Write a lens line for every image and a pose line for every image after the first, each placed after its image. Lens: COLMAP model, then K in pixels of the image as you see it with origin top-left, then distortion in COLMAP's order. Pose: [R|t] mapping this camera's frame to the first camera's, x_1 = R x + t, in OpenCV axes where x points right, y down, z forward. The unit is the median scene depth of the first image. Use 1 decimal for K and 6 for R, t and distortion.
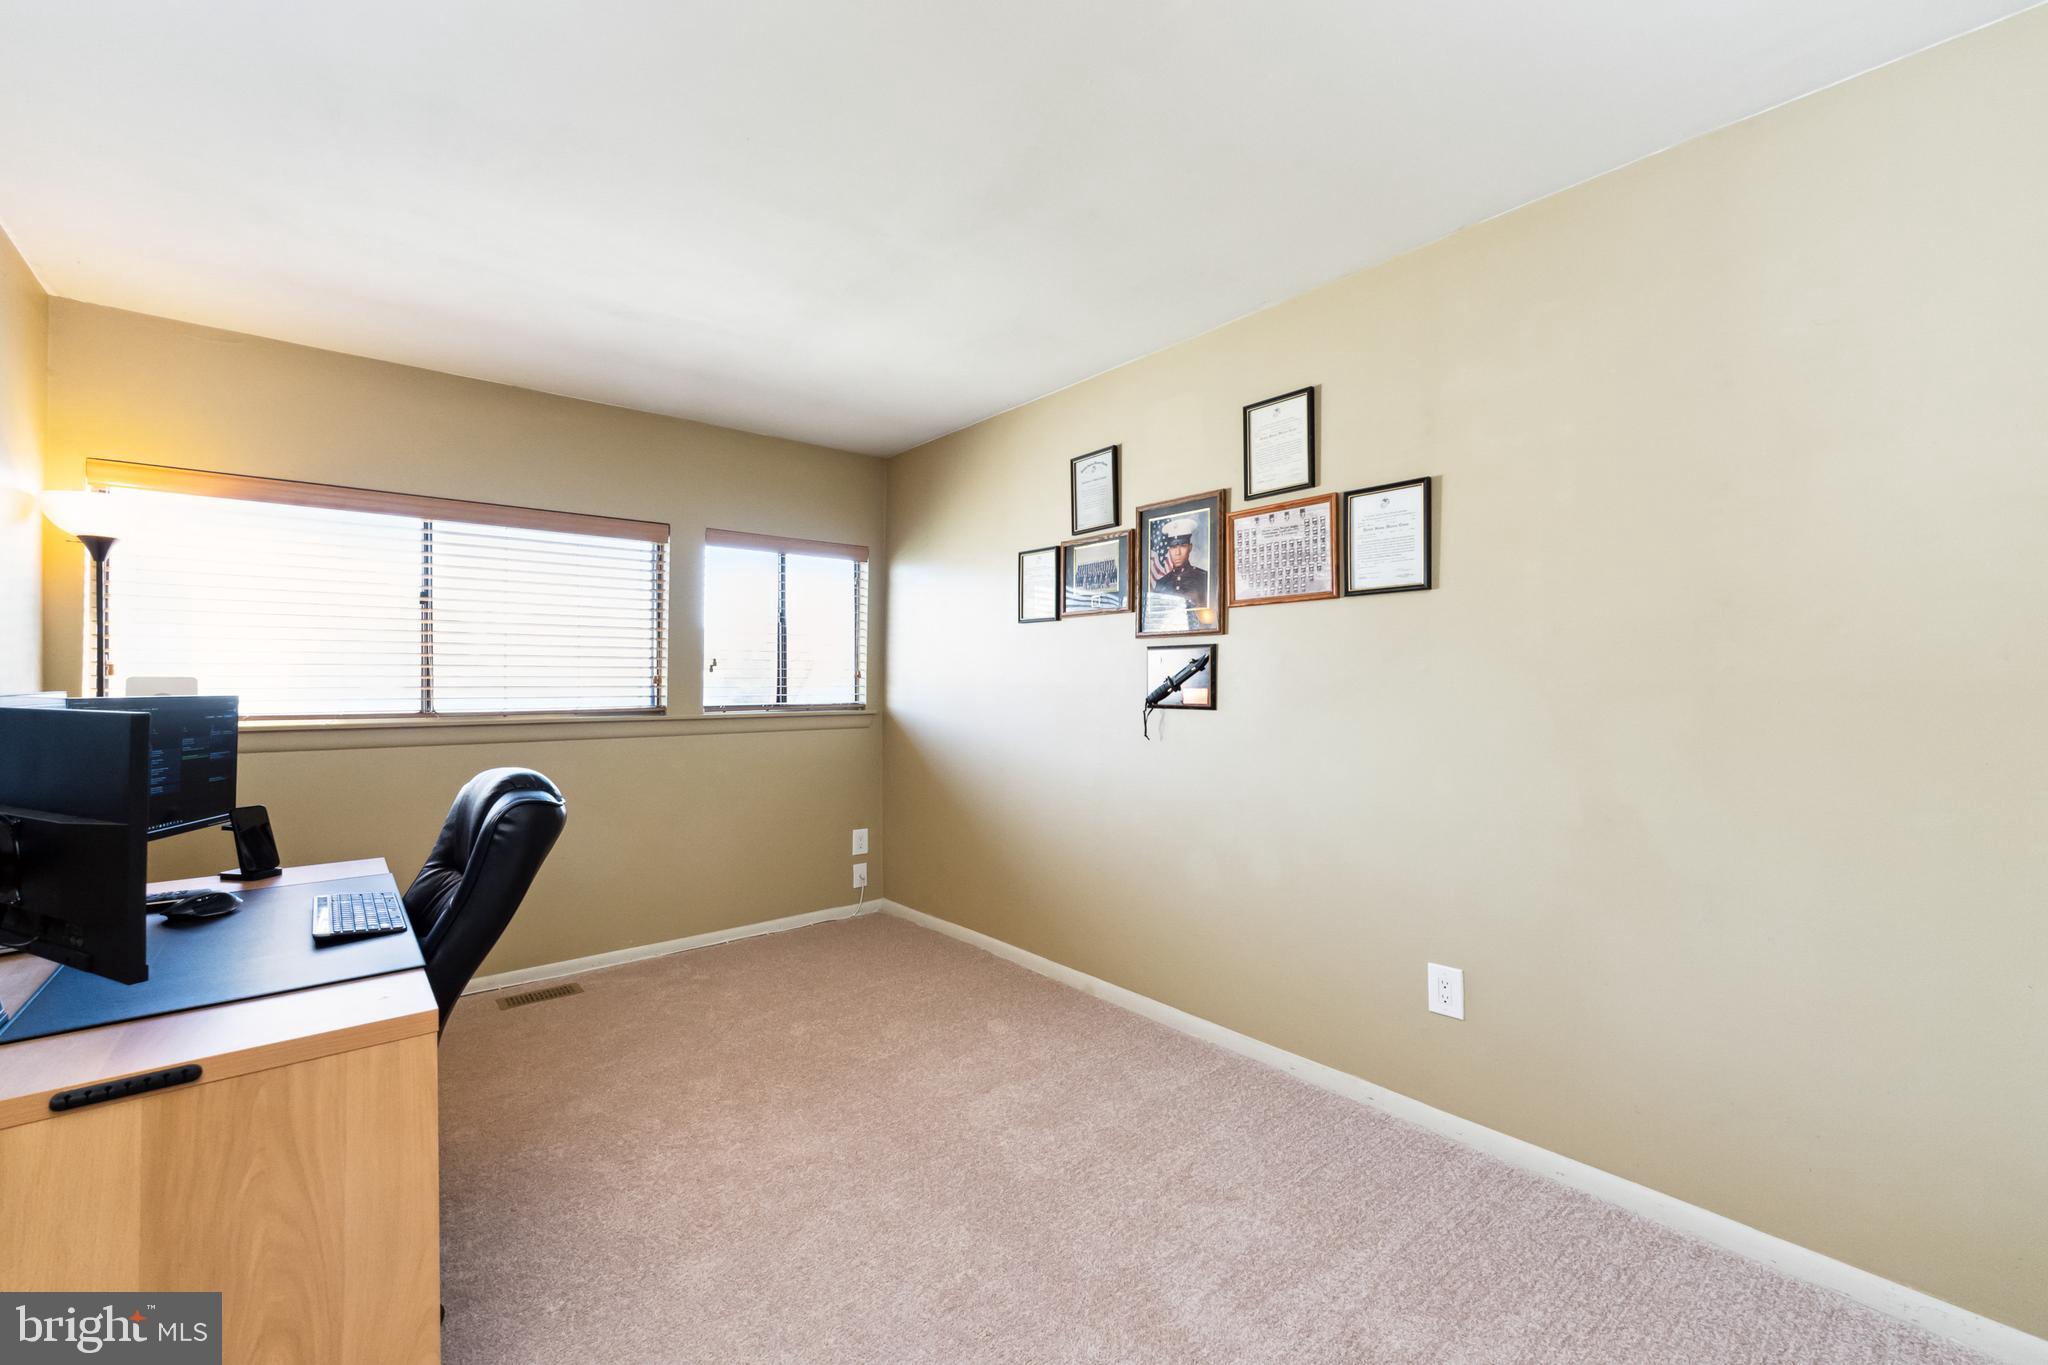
lens RADIAL K [[855.5, 0, 1039.2], [0, 855.5, 684.2], [0, 0, 1]] dist [-0.002735, -0.000971]
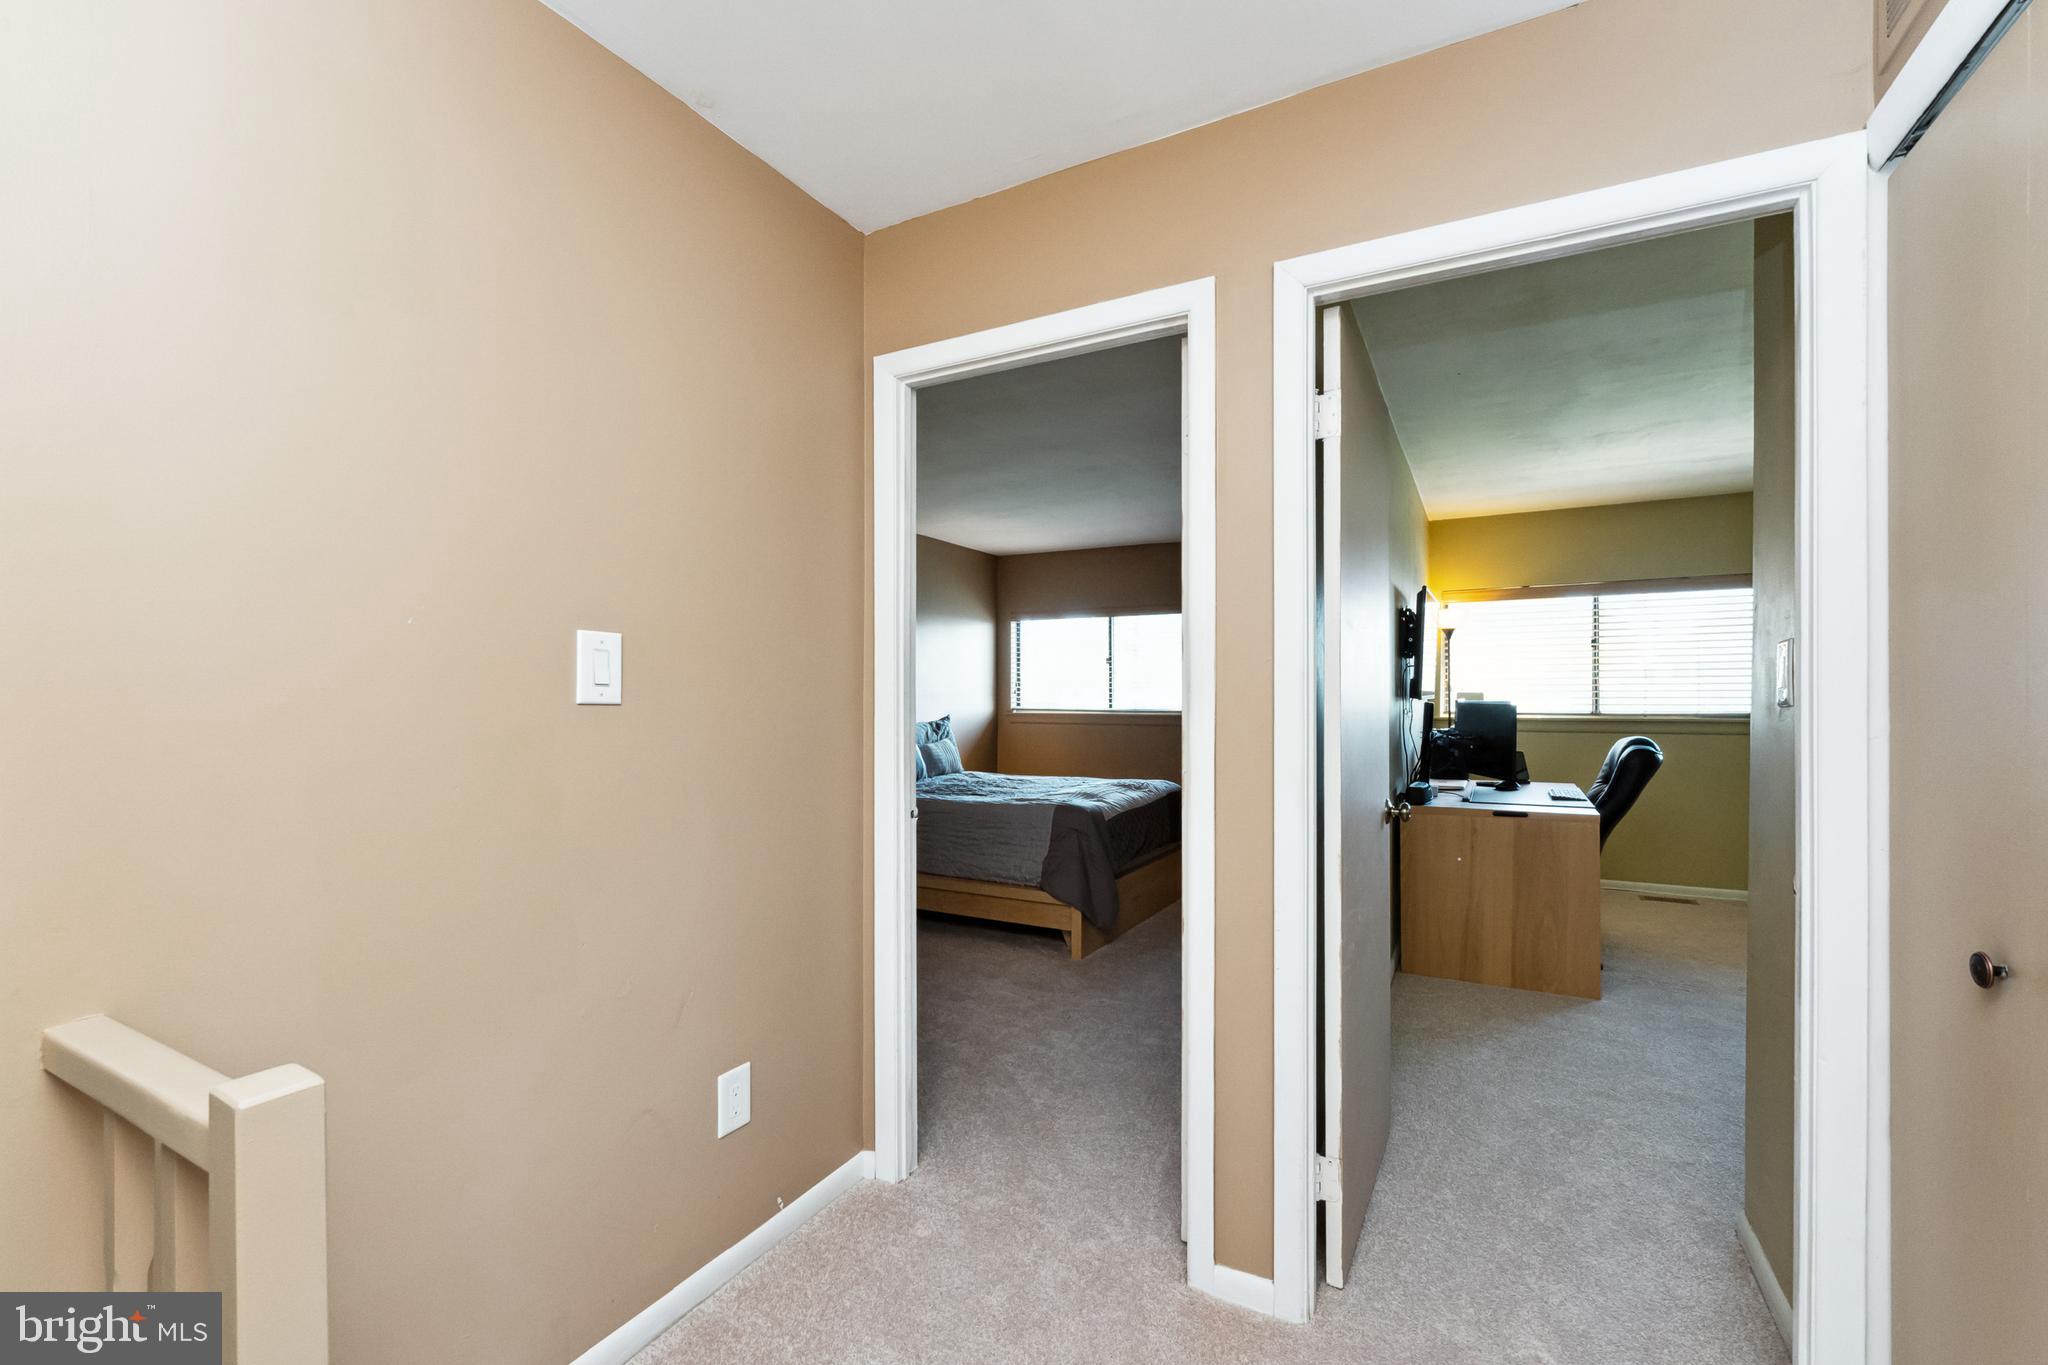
lens RADIAL K [[855.5, 0, 1031.3], [0, 855.5, 687.7], [0, 0, 1]] dist [-0.002735, -0.000971]
pose [[0.358995, 0.002965, -0.933335, 0.511233], [0.006629, 0.999962, 0.005726, -0.038411], [0.933316, -0.008243, 0.358961, -0.722592]]
